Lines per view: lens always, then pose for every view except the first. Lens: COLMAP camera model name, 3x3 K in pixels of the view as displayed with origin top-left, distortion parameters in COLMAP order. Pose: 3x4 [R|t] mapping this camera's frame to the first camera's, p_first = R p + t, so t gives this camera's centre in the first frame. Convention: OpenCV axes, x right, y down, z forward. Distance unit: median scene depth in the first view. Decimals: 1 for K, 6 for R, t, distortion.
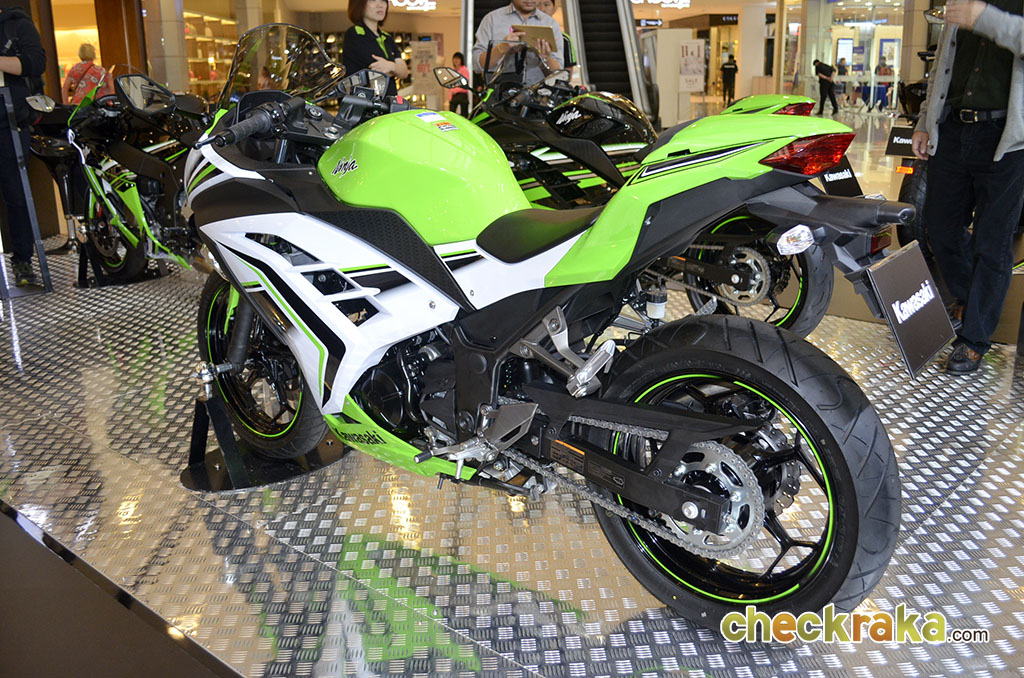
lens RADIAL K [[945.8, 0, 512.0], [0, 945.8, 339.0], [0, 0, 1]] dist [-0.077206, -0.001004]
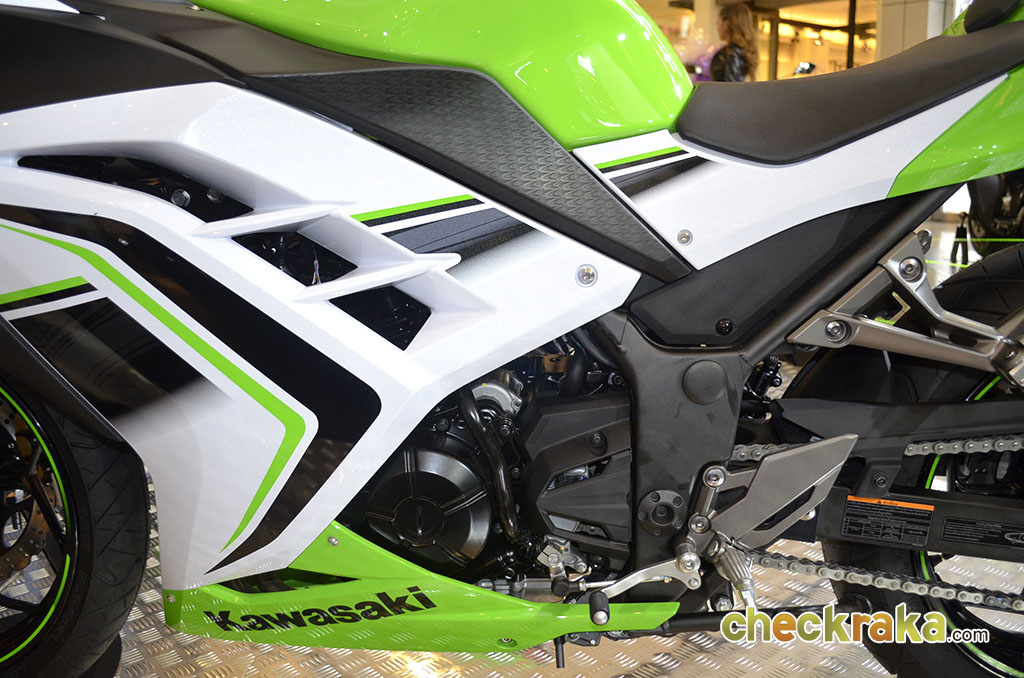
lens RADIAL K [[945.8, 0, 512.0], [0, 945.8, 339.0], [0, 0, 1]] dist [-0.077206, -0.001004]
pose [[0.787070, -0.110269, 0.606928, -0.380781], [0.161835, 0.986341, -0.030668, 0.003052], [-0.595257, 0.122361, 0.794165, 0.629522]]
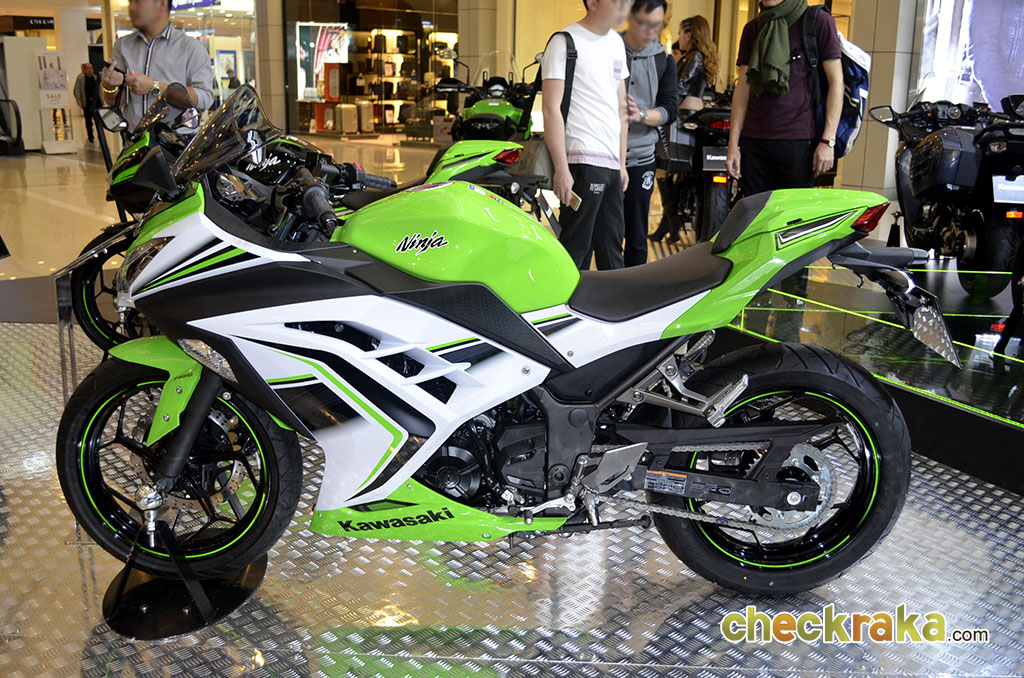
lens RADIAL K [[1026.9, 0, 512.0], [0, 1026.9, 339.0], [0, 0, 1]] dist [-0.053079, -0.002786]
pose [[0.773059, -0.124177, 0.622061, -0.763305], [0.141845, 0.989660, 0.021282, -0.092602], [-0.618271, 0.071784, 0.782680, 0.114049]]
